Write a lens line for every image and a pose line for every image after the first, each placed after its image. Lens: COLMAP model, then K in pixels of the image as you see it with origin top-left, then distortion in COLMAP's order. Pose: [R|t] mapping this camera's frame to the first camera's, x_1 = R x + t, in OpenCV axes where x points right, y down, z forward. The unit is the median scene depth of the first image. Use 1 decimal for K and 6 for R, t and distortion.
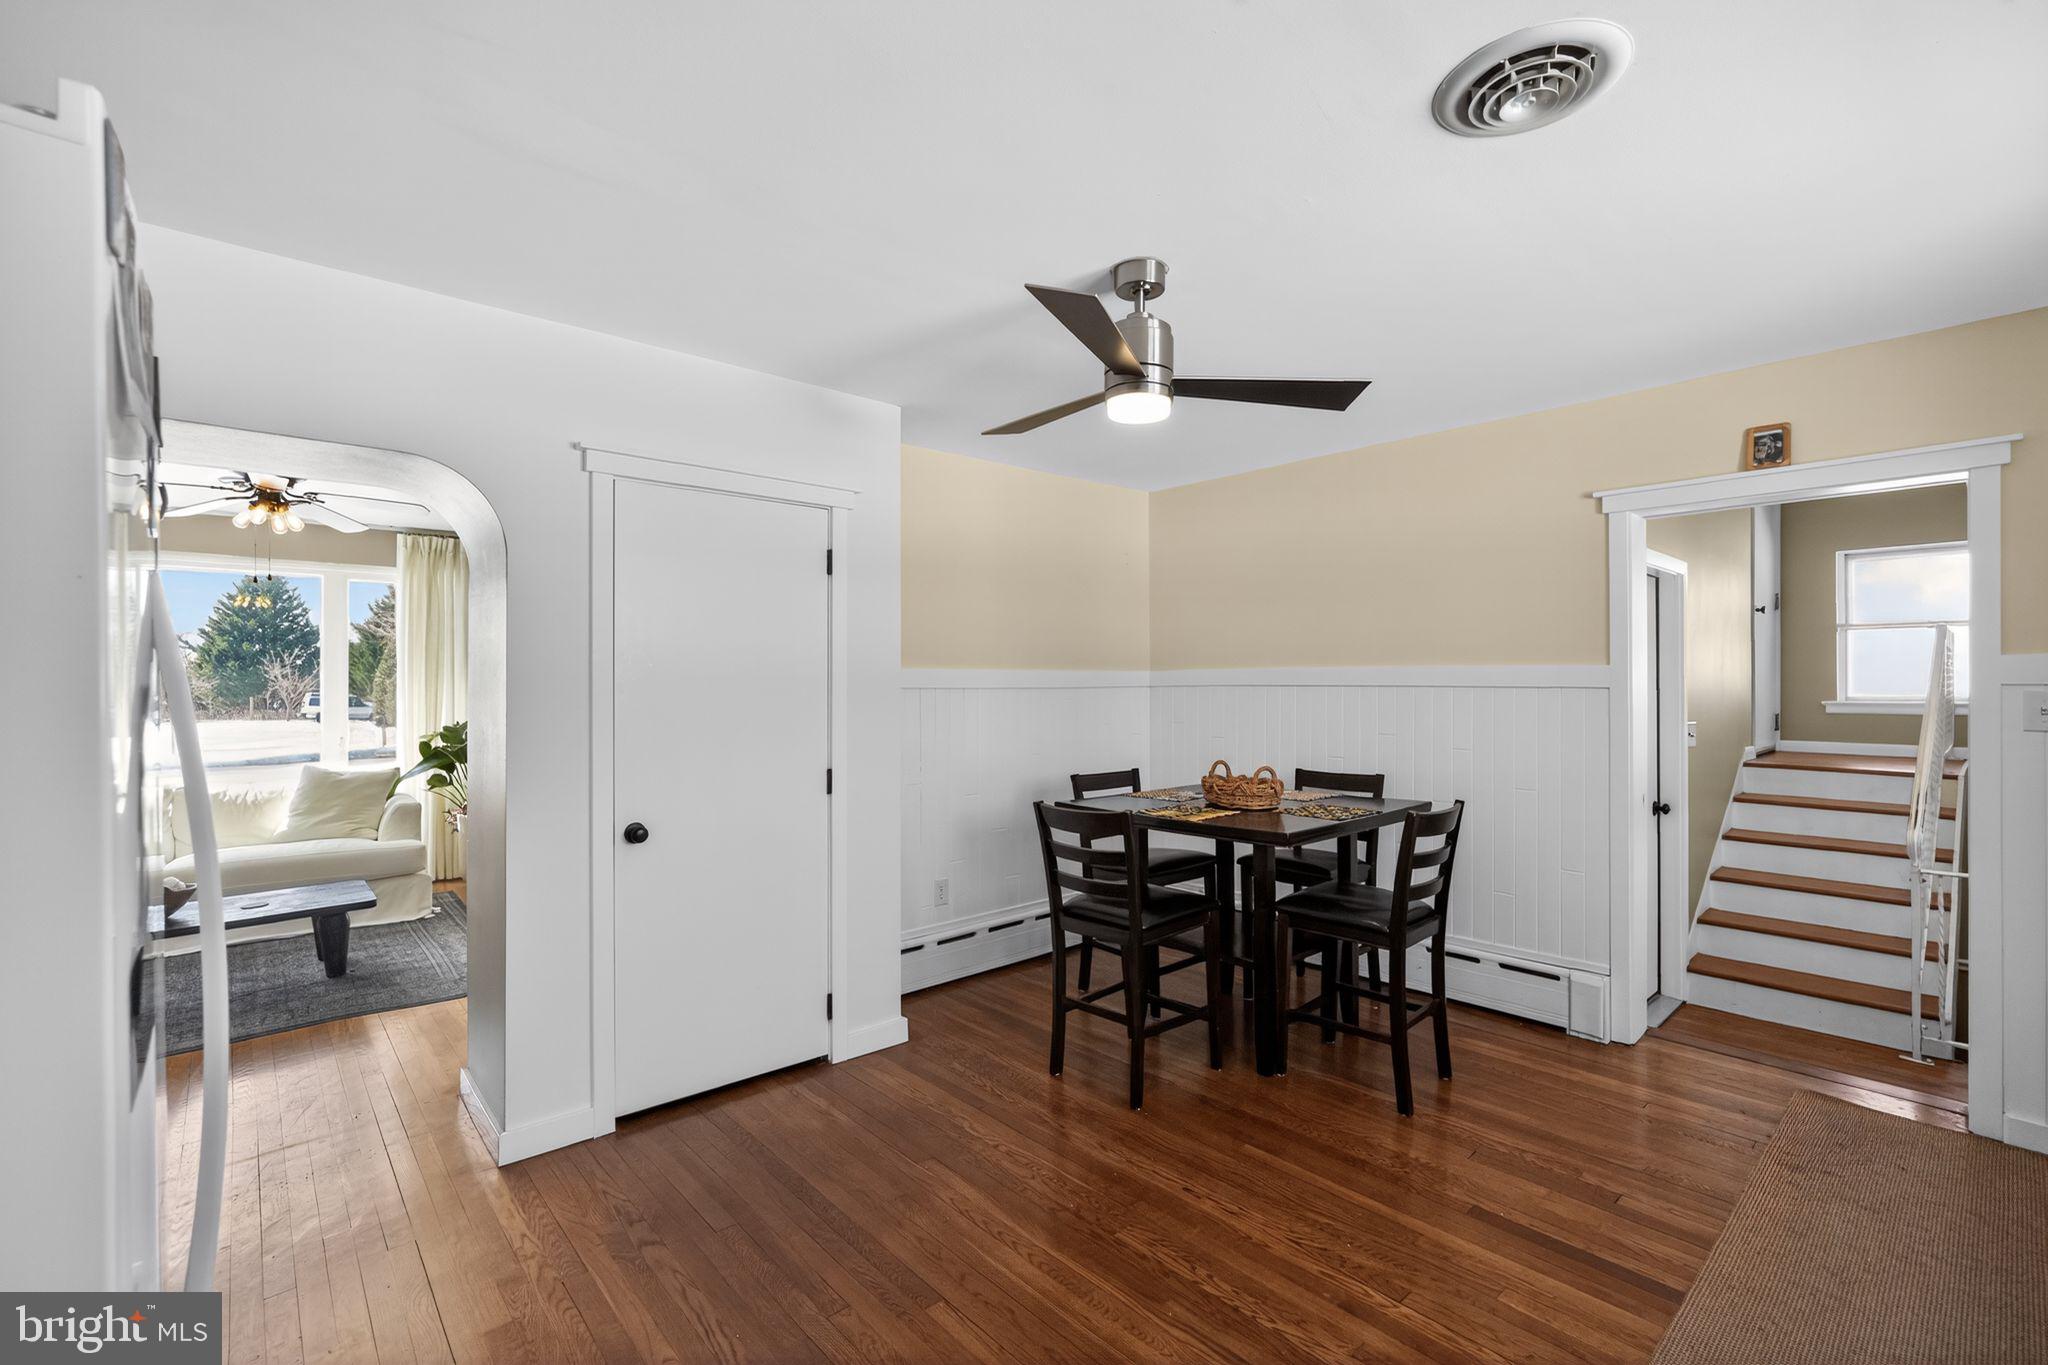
lens RADIAL K [[902.3, 0, 1026.3], [0, 902.3, 681.8], [0, 0, 1]] dist [-0.001055, 0.000201]
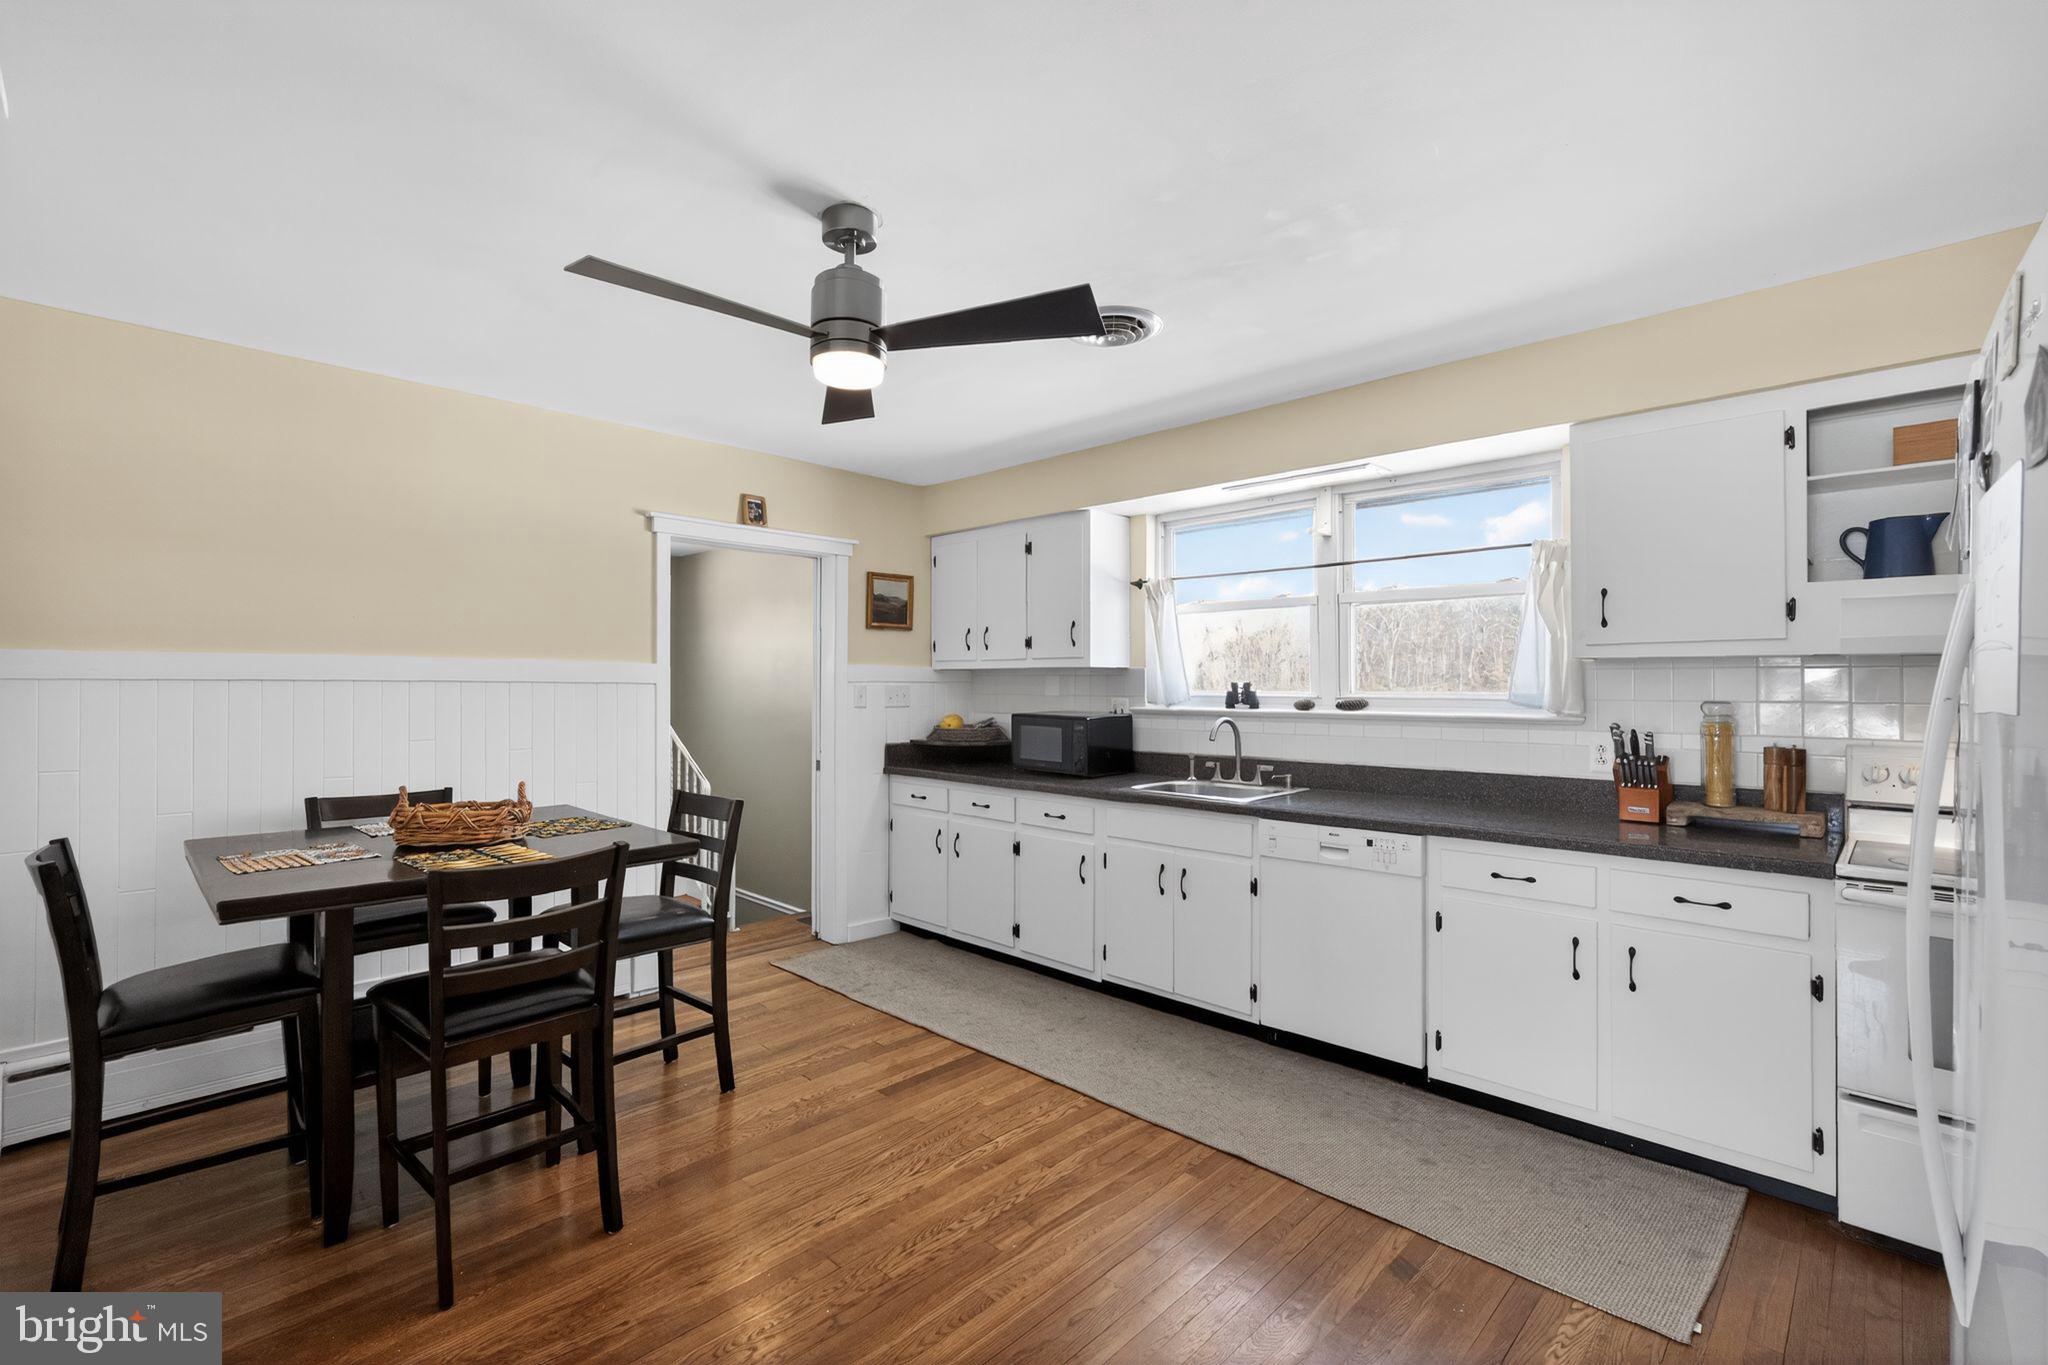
lens RADIAL K [[902.3, 0, 1026.3], [0, 902.3, 681.8], [0, 0, 1]] dist [-0.001055, 0.000201]
pose [[-0.068218, 0.004841, 0.997659, -0.536684], [-0.004452, 0.999977, -0.005156, 0.008533], [-0.997661, -0.004793, -0.068195, 0.603790]]
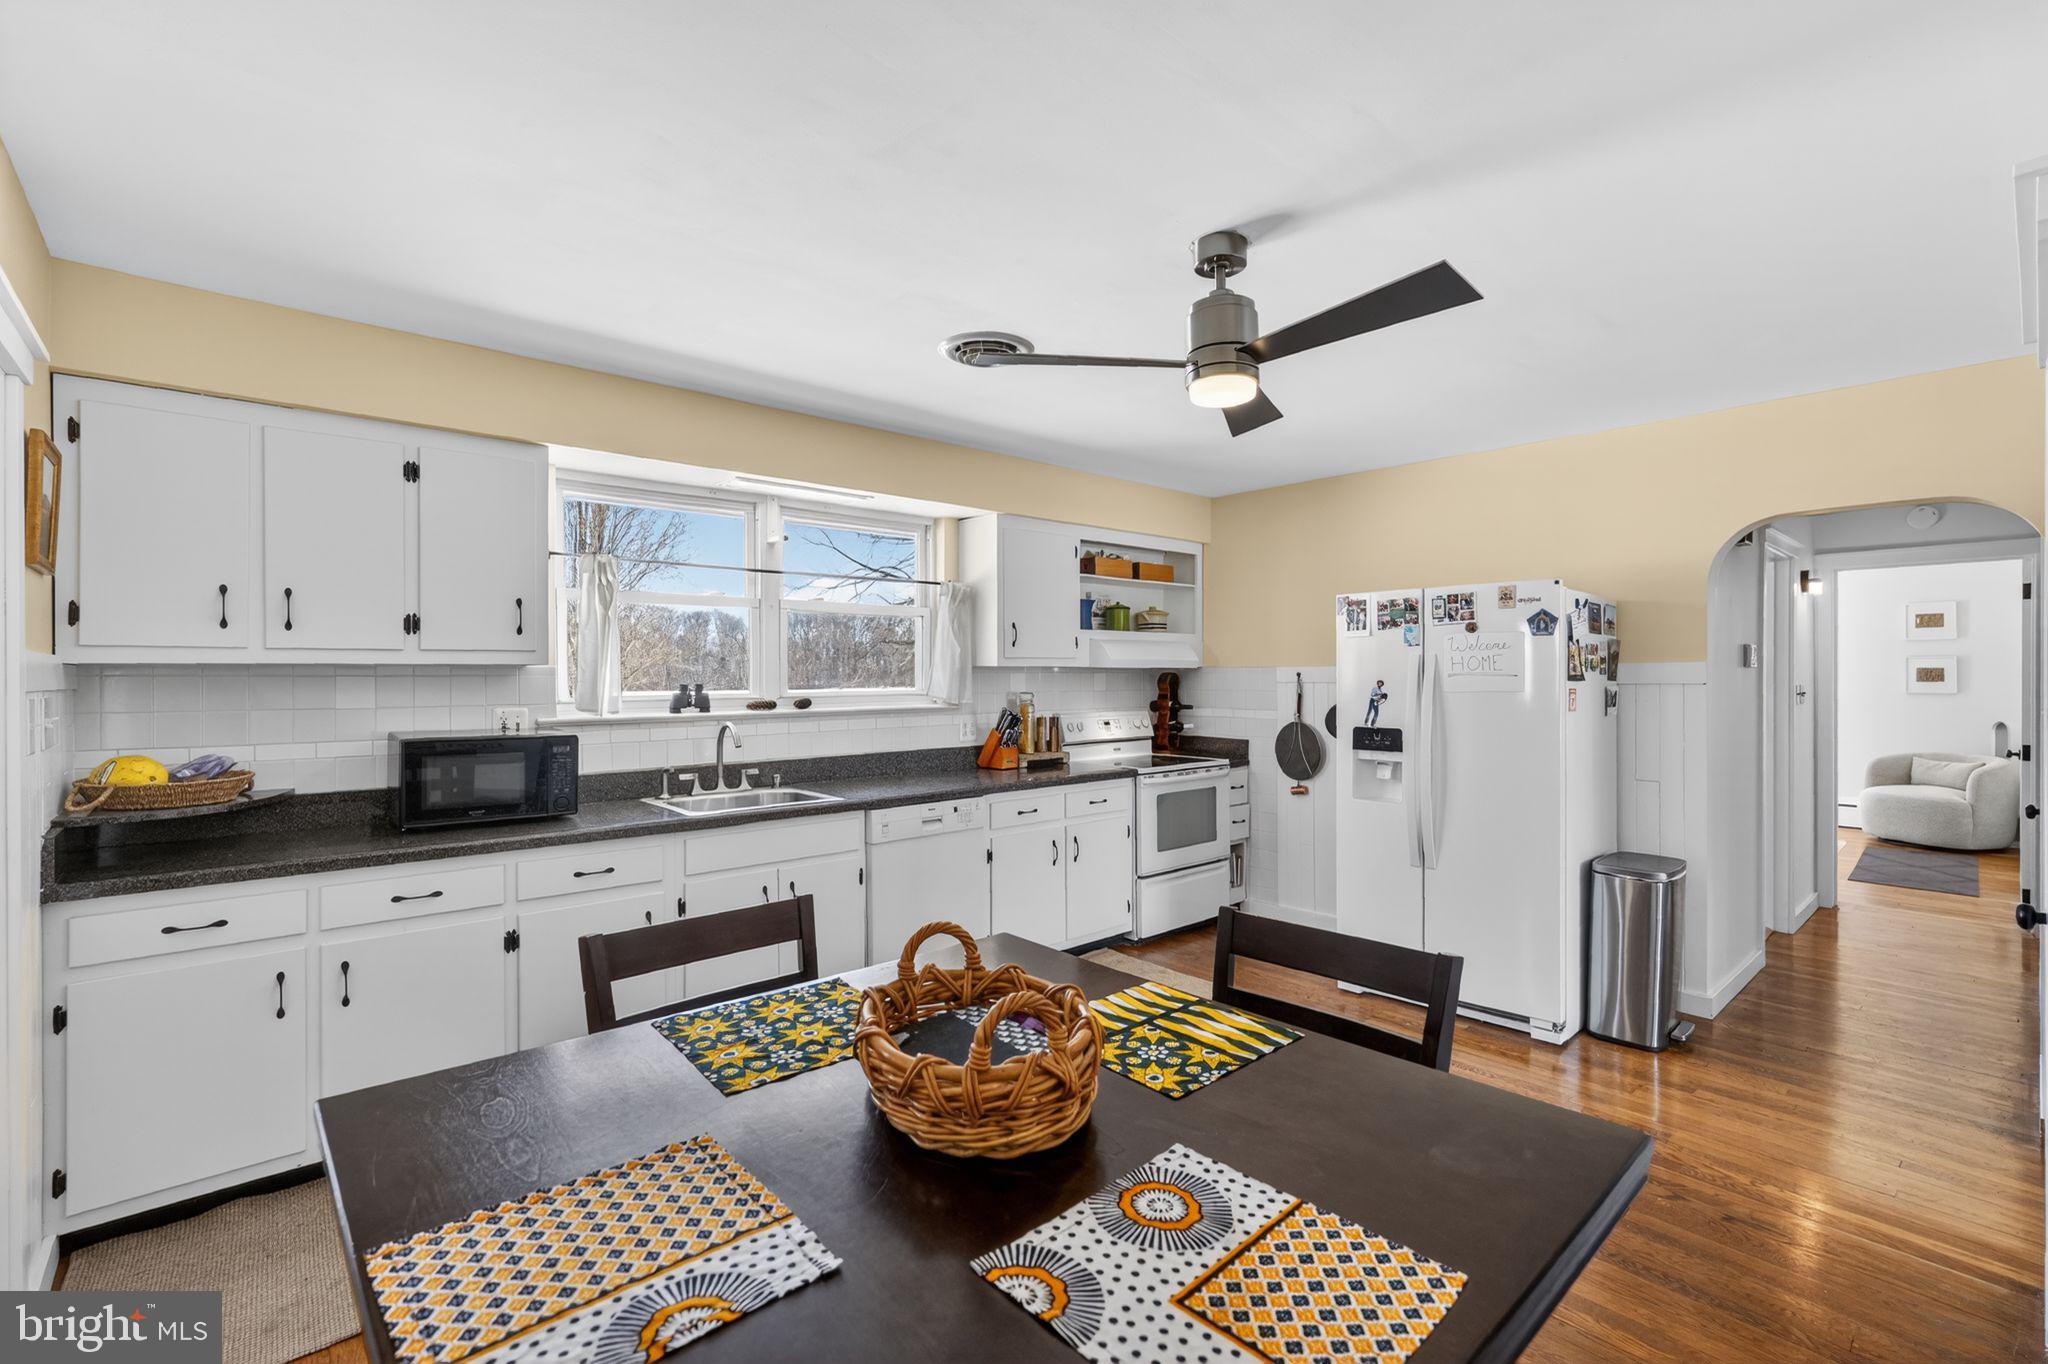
lens RADIAL K [[902.3, 0, 1026.3], [0, 902.3, 681.3], [0, 0, 1]] dist [-0.001055, 0.000201]
pose [[-0.999757, 0.011066, 0.019089, 0.213289], [0.011062, 0.999939, -0.000318, 0.003302], [-0.019092, -0.000107, -0.999818, 1.321691]]
